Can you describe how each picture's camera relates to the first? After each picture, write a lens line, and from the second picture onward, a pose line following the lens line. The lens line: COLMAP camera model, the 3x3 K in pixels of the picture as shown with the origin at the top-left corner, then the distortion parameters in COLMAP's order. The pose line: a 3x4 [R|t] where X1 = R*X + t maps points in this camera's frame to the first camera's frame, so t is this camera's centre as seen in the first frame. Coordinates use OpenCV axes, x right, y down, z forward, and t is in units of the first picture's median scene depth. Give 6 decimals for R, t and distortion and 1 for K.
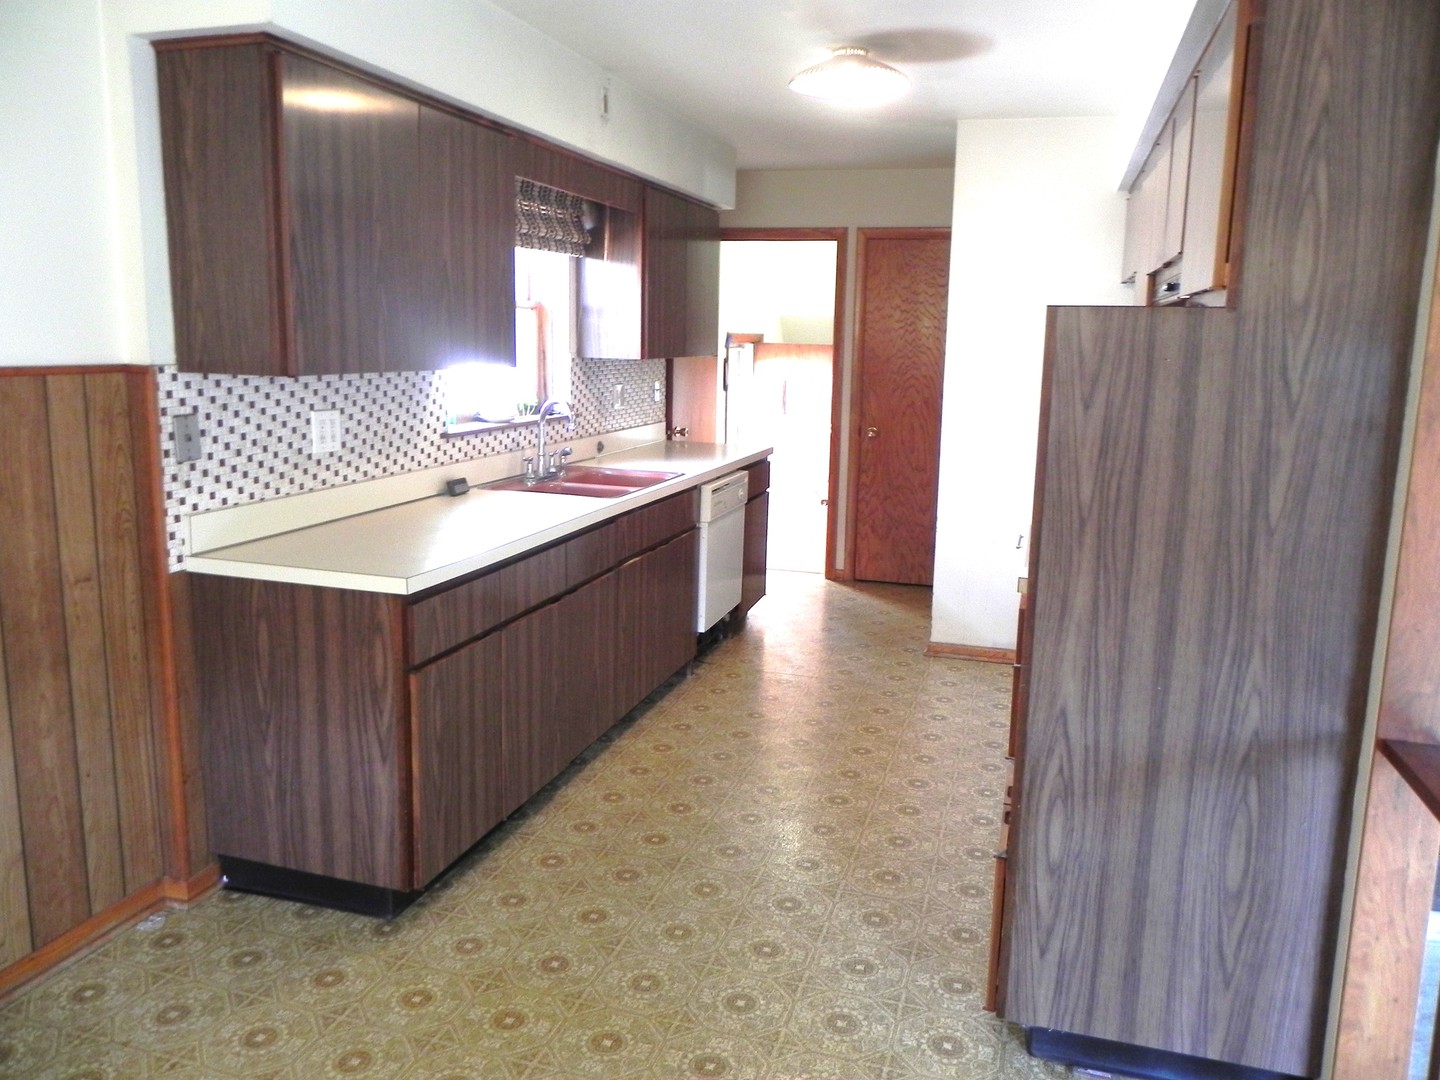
lens RADIAL K [[1082.1, 0, 732.8], [0, 1082.1, 535.1], [0, 0, 1]] dist [-0.012985, -0.000274]
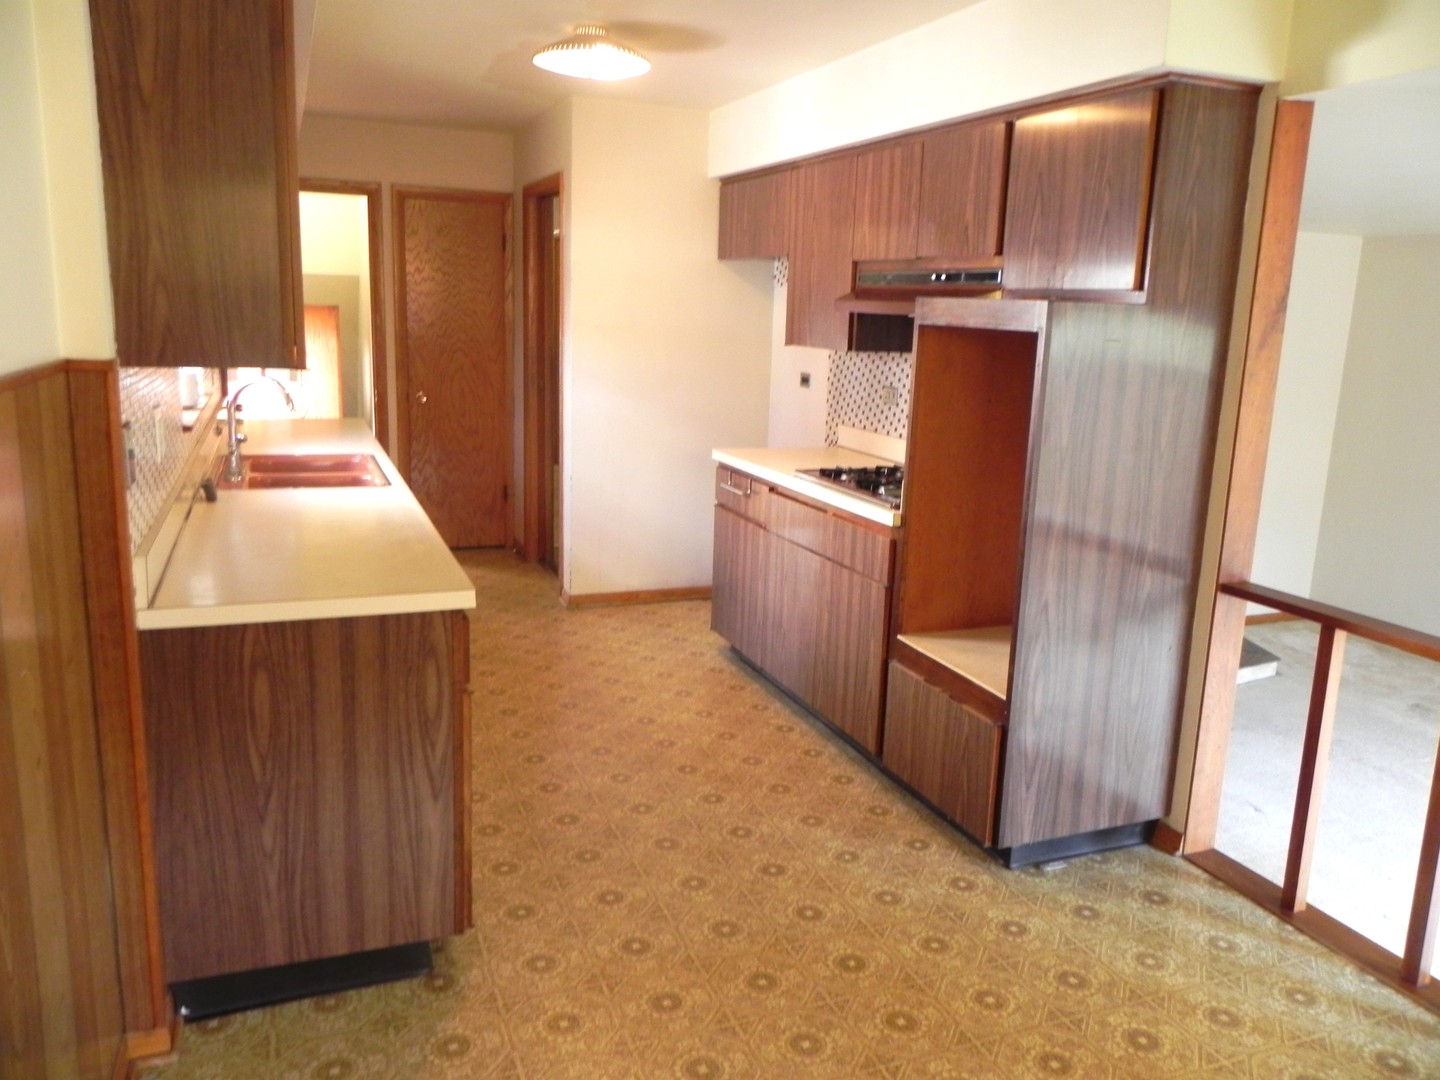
lens RADIAL K [[1082.1, 0, 727.5], [0, 1082.1, 536.0], [0, 0, 1]] dist [-0.012985, -0.000274]
pose [[0.781404, -0.125663, 0.611242, -0.650596], [0.097745, 0.992071, 0.078999, -0.052431], [-0.616323, -0.001984, 0.787491, 0.150164]]
